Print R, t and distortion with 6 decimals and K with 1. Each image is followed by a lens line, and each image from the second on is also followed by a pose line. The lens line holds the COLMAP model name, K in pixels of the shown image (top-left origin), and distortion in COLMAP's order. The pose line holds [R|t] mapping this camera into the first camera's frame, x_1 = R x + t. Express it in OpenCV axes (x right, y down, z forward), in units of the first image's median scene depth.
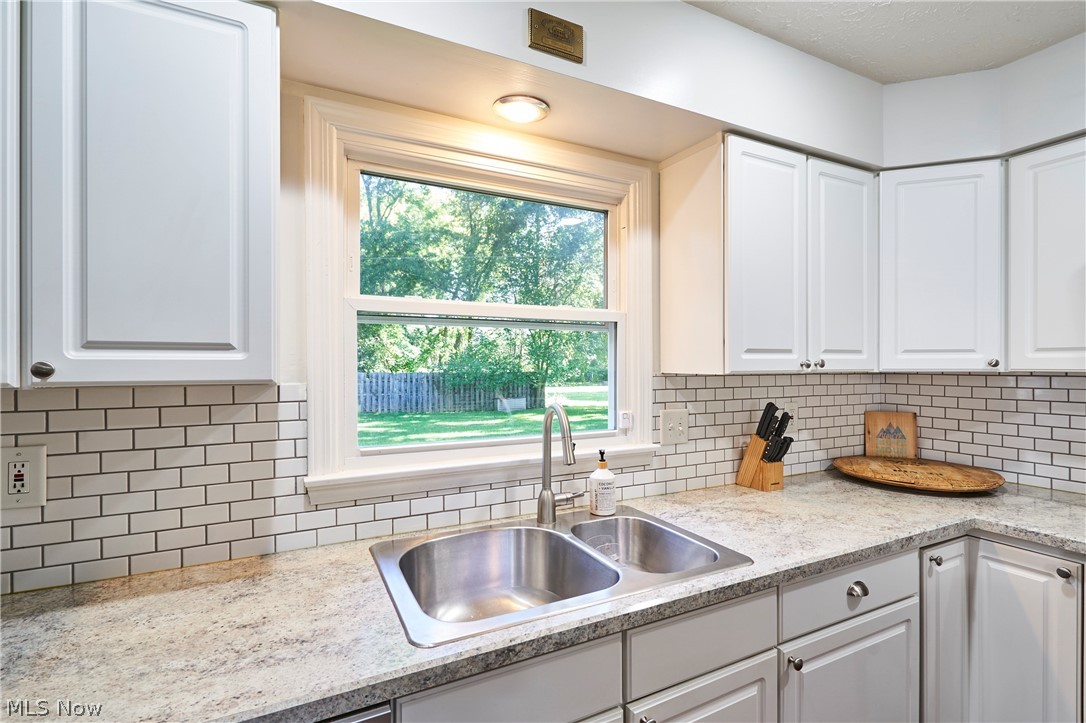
lens RADIAL K [[508.7, 0, 546.3], [0, 508.7, 365.8], [0, 0, 1]] dist [0.001131, -0.000457]
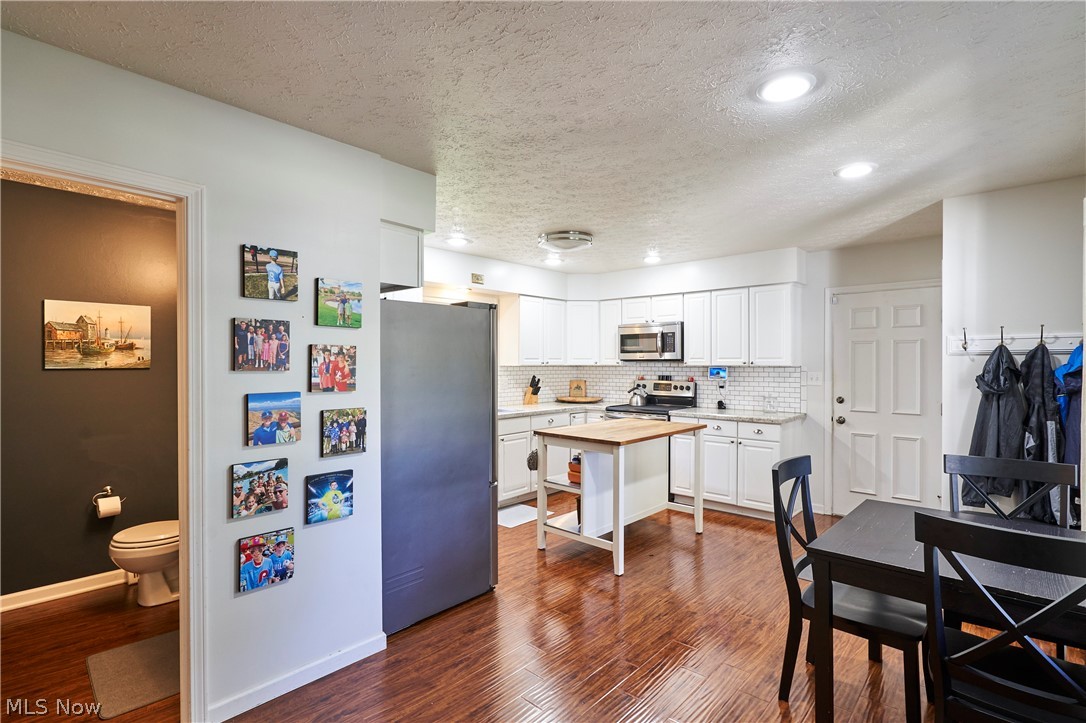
lens RADIAL K [[528.4, 0, 544.7], [0, 528.4, 366.7], [0, 0, 1]] dist [-0.004605, -0.000119]
pose [[0.932817, -0.000972, 0.360348, -0.688224], [-0.001055, 0.999985, 0.005428, 0.002919], [-0.360348, -0.005443, 0.932802, -2.124491]]
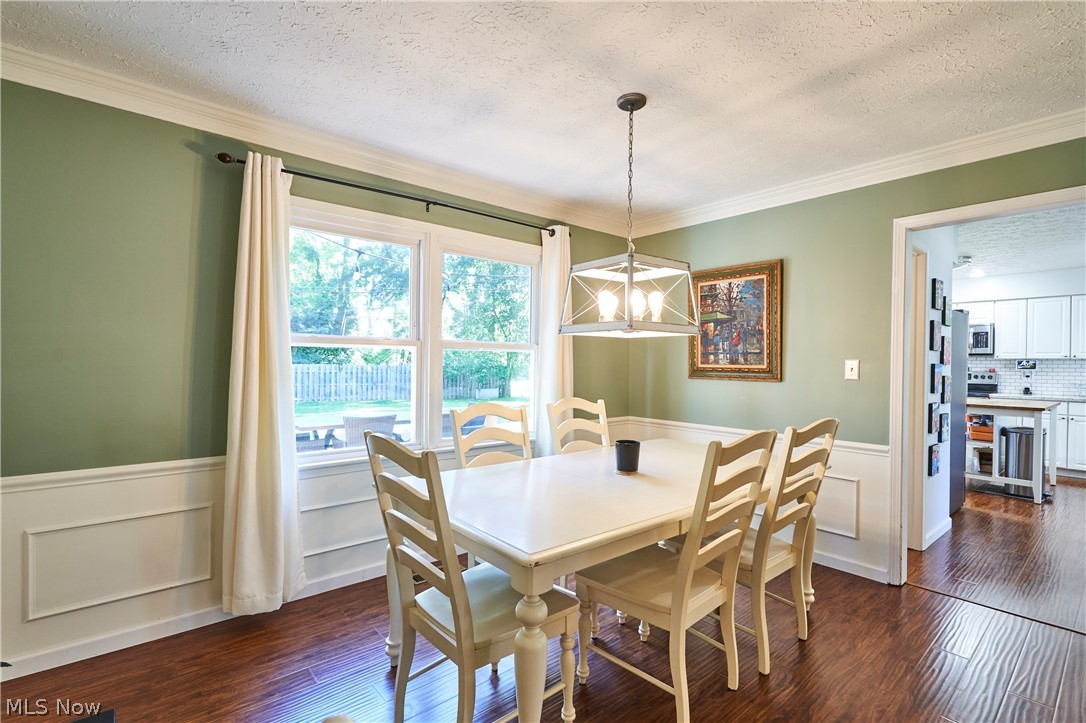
lens RADIAL K [[508.7, 0, 535.0], [0, 508.7, 366.3], [0, 0, 1]] dist [0.001131, -0.000457]
pose [[0.972786, 0.011958, 0.231398, -3.686834], [-0.012941, 0.999913, 0.002729, 0.134317], [-0.231345, -0.005649, 0.972855, -2.452104]]
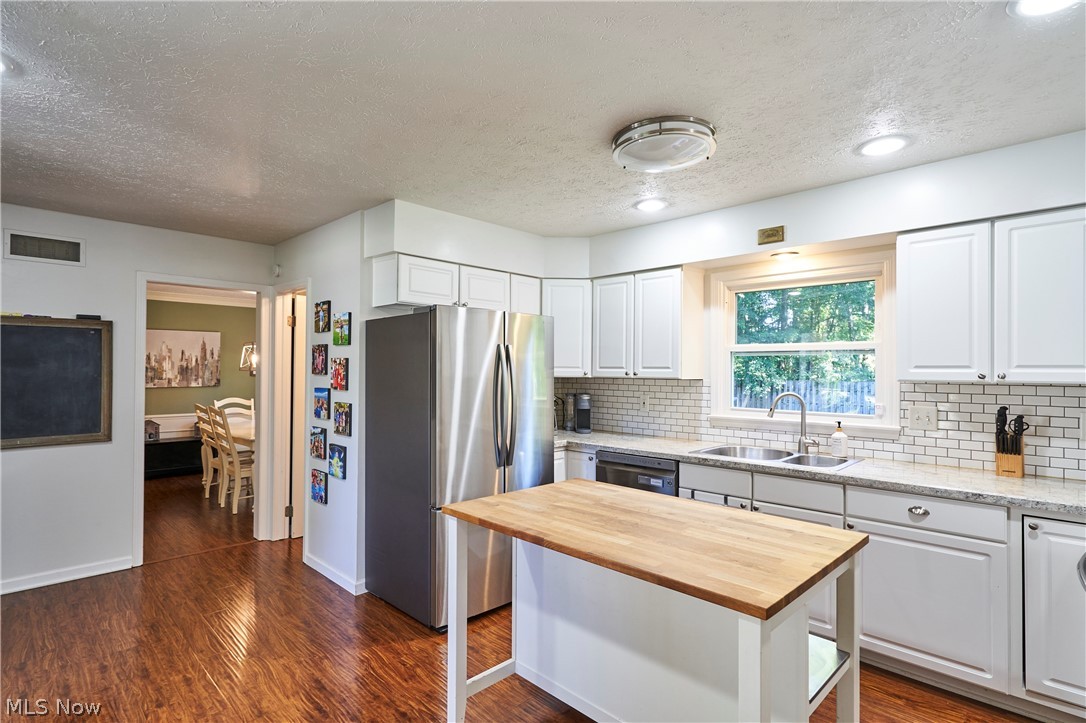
lens RADIAL K [[528.4, 0, 542.8], [0, 528.4, 368.0], [0, 0, 1]] dist [-0.004605, -0.000119]
pose [[0.320284, 0.000811, -0.947321, 1.432628], [-0.010102, 0.999946, -0.002559, -0.009815], [0.947268, 0.010389, 0.320275, -0.558473]]
